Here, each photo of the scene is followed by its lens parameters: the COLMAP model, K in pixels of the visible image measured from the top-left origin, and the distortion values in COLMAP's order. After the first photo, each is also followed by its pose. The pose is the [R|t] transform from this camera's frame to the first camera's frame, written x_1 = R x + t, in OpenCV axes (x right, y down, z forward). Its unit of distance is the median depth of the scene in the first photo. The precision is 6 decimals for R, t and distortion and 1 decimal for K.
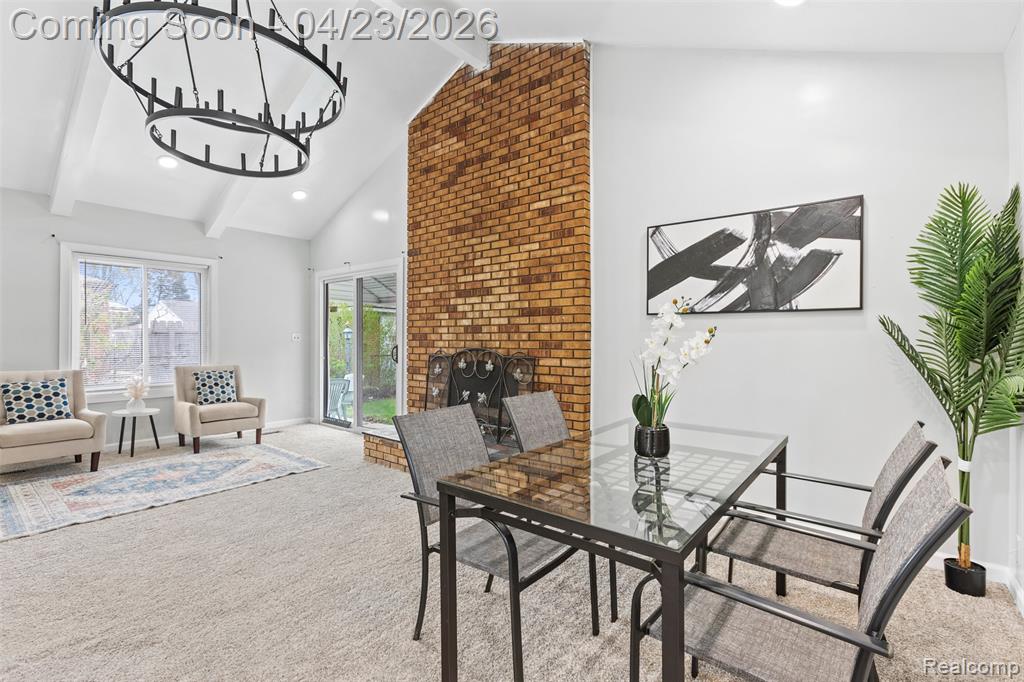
lens RADIAL K [[465.2, 0, 514.9], [0, 465.2, 338.1], [0, 0, 1]] dist [-0.009880, 0.009319]
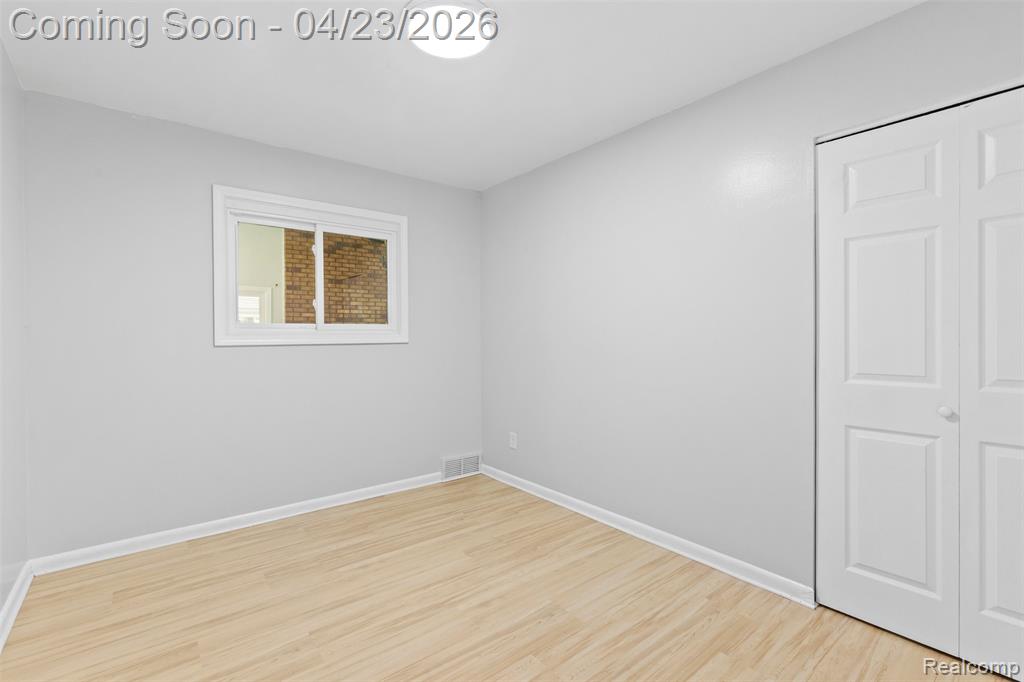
lens RADIAL K [[465.2, 0, 510.3], [0, 465.2, 336.3], [0, 0, 1]] dist [-0.009880, 0.009319]
pose [[0.212642, -0.005208, 0.977116, -1.790349], [0.001989, 0.999986, 0.004897, -0.046853], [-0.977128, 0.000902, 0.212649, 0.037761]]
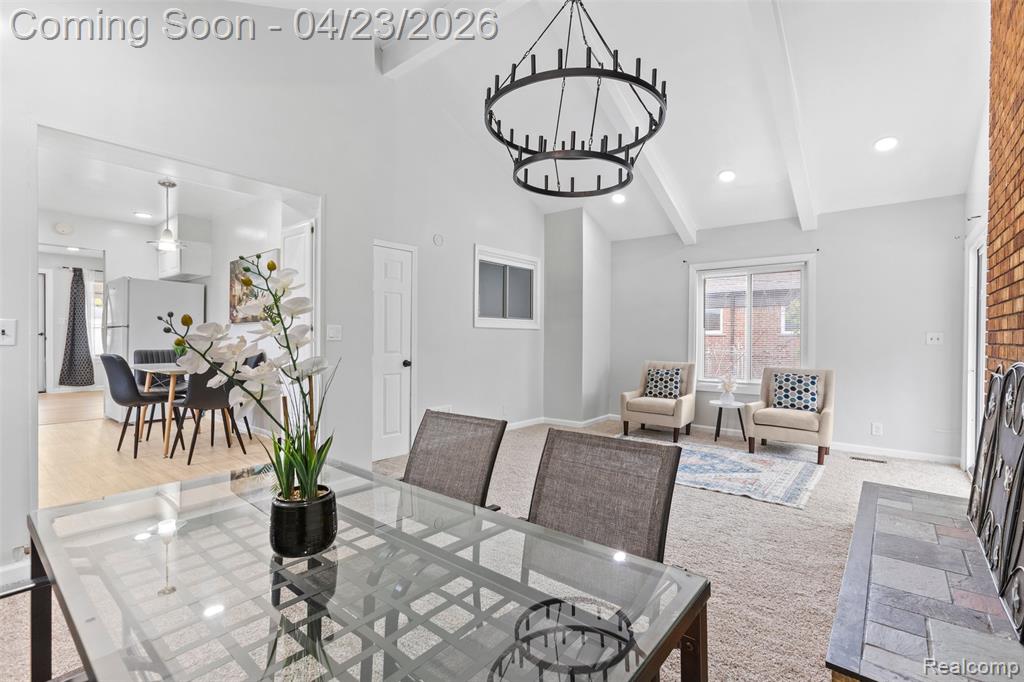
lens RADIAL K [[465.2, 0, 513.8], [0, 465.2, 336.9], [0, 0, 1]] dist [-0.009880, 0.009319]
pose [[-0.006730, -0.002026, -0.999975, 0.372051], [-0.008008, 0.999966, -0.001972, 0.002967], [0.999945, 0.007995, -0.006746, 0.565066]]
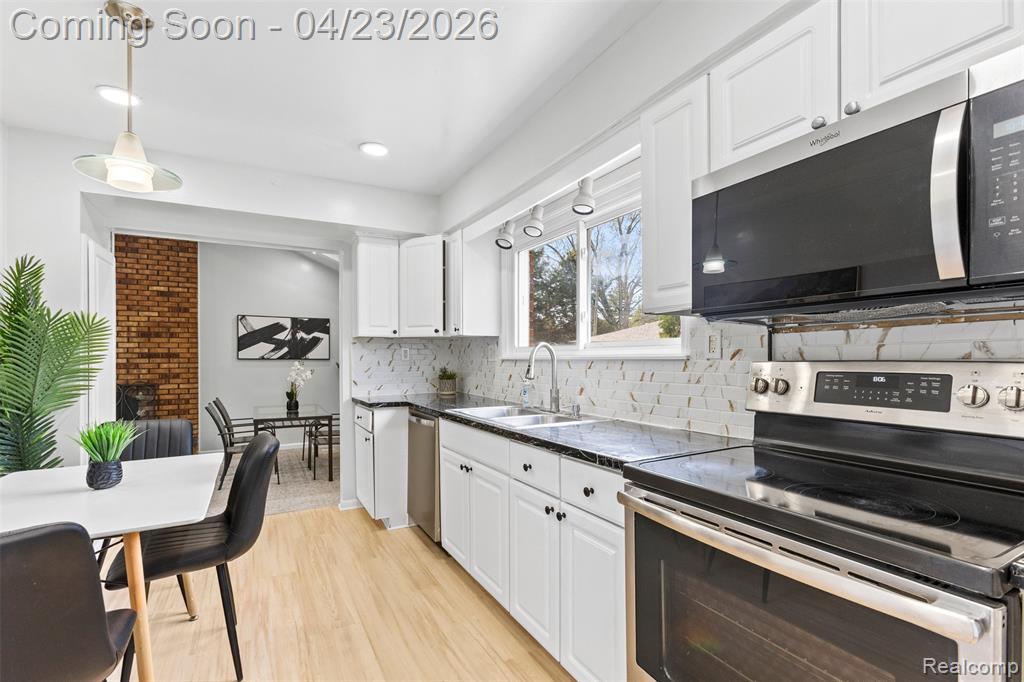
lens RADIAL K [[465.2, 0, 504.9], [0, 465.2, 359.9], [0, 0, 1]] dist [-0.009880, 0.009319]
pose [[0.385223, -0.003127, 0.922818, -0.913650], [0.005523, 0.999984, 0.001083, -0.035269], [-0.922807, 0.004680, 0.385234, -0.675964]]
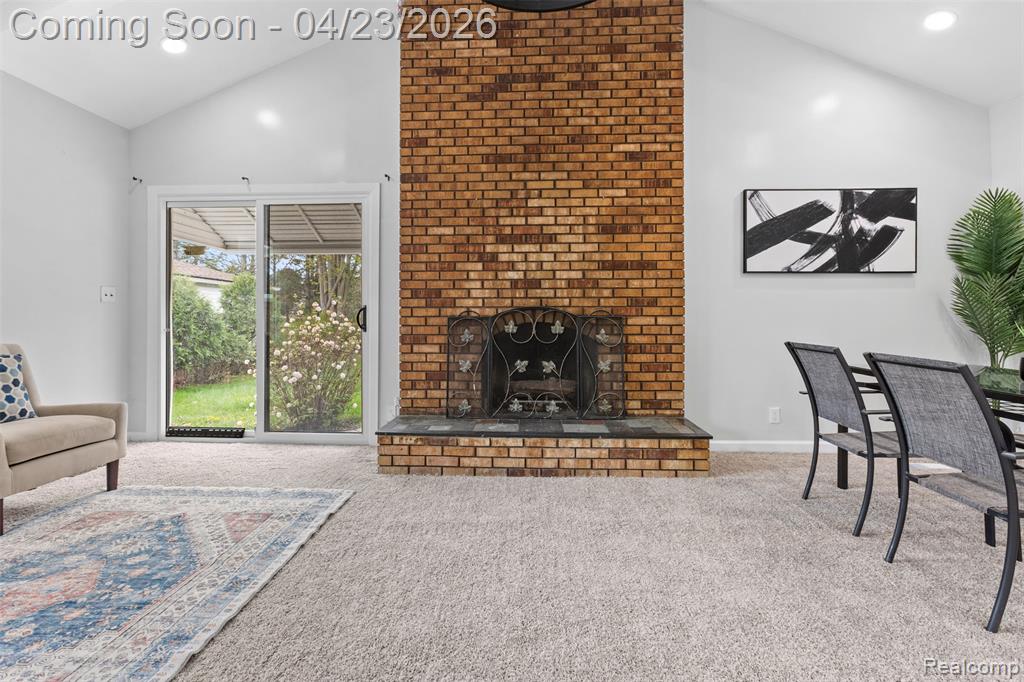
lens RADIAL K [[465.2, 0, 511.6], [0, 465.2, 316.2], [0, 0, 1]] dist [-0.009880, 0.009319]
pose [[0.806428, -0.001055, 0.591331, -0.631596], [0.001566, 0.999999, -0.000352, 0.039746], [-0.591330, 0.001210, 0.806429, 0.384431]]
